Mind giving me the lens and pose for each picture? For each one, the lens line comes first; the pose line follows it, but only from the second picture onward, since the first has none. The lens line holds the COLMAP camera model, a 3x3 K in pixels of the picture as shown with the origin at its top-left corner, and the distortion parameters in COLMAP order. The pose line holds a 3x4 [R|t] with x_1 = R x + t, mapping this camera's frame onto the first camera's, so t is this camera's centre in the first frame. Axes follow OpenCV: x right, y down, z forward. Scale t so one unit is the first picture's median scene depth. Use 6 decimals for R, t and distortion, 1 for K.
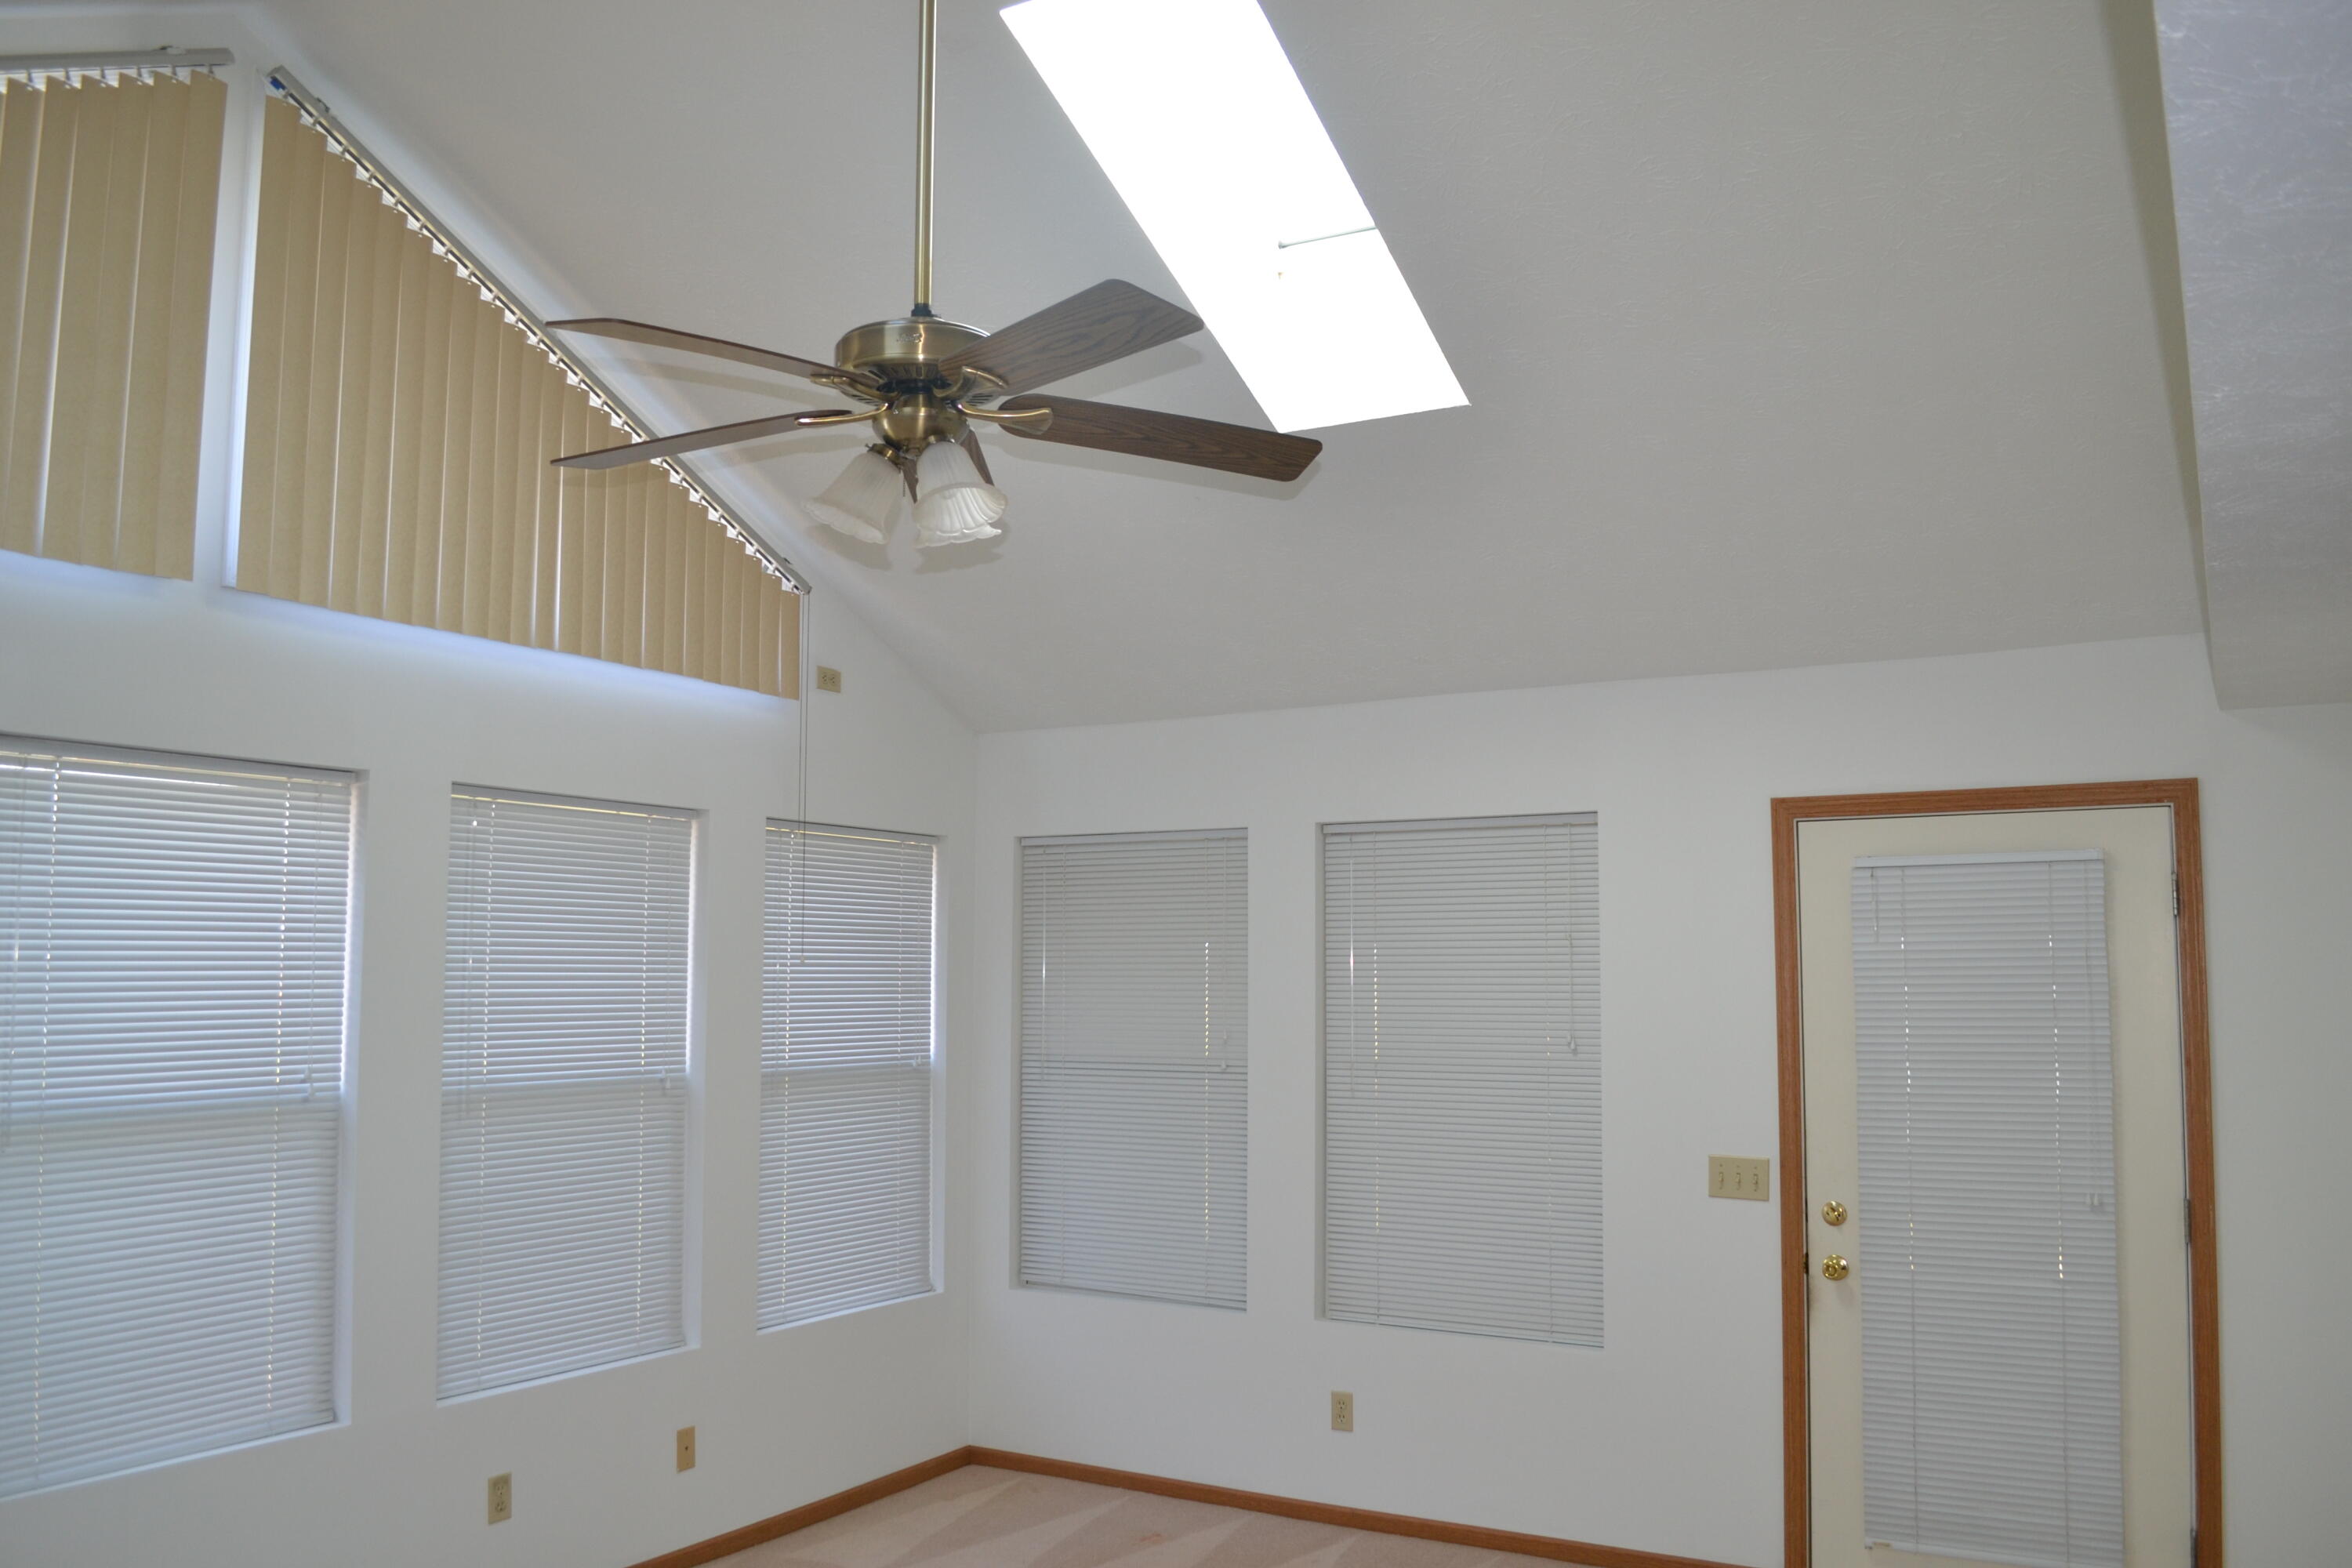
lens RADIAL K [[1886.6, 0, 1164.6], [0, 1886.6, 790.7], [0, 0, 1]] dist [-0.084415, 0.015210]
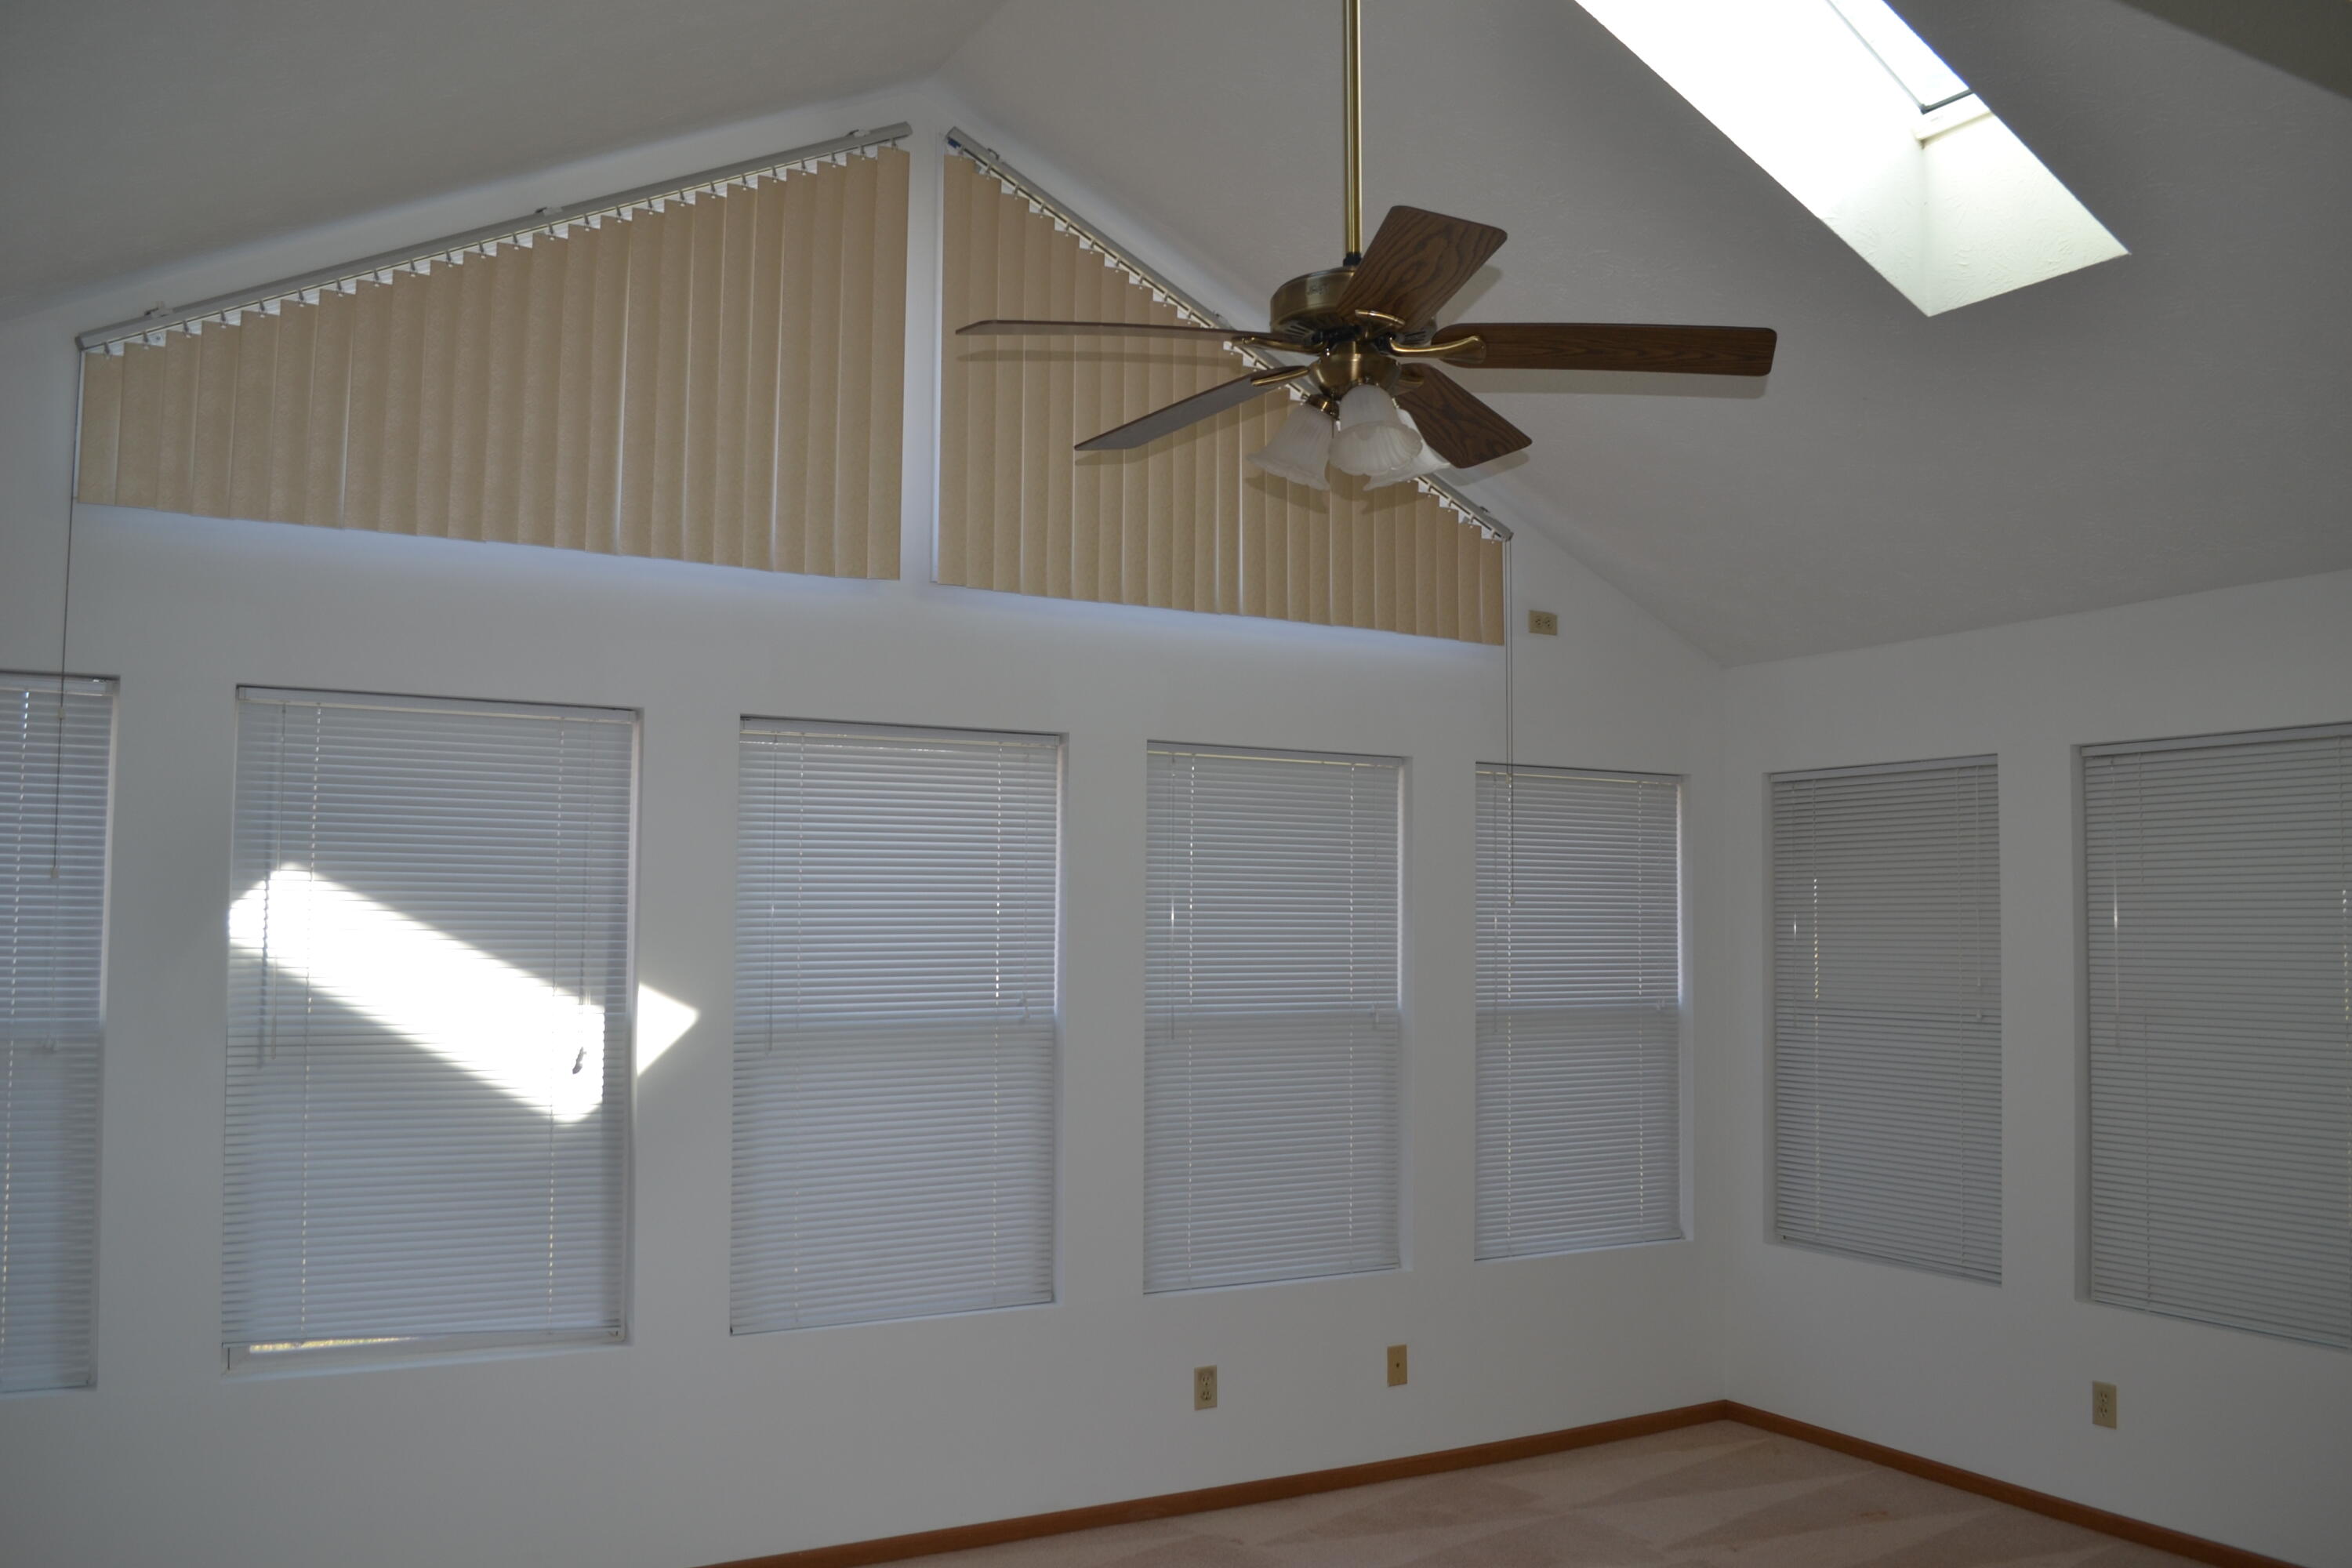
lens RADIAL K [[1886.6, 0, 1161.1], [0, 1886.6, 790.6], [0, 0, 1]] dist [-0.084415, 0.015210]
pose [[0.859641, -0.030101, -0.510011, 0.176317], [0.042455, 0.999019, 0.012597, 0.010450], [0.509132, -0.032482, 0.860075, 0.032624]]
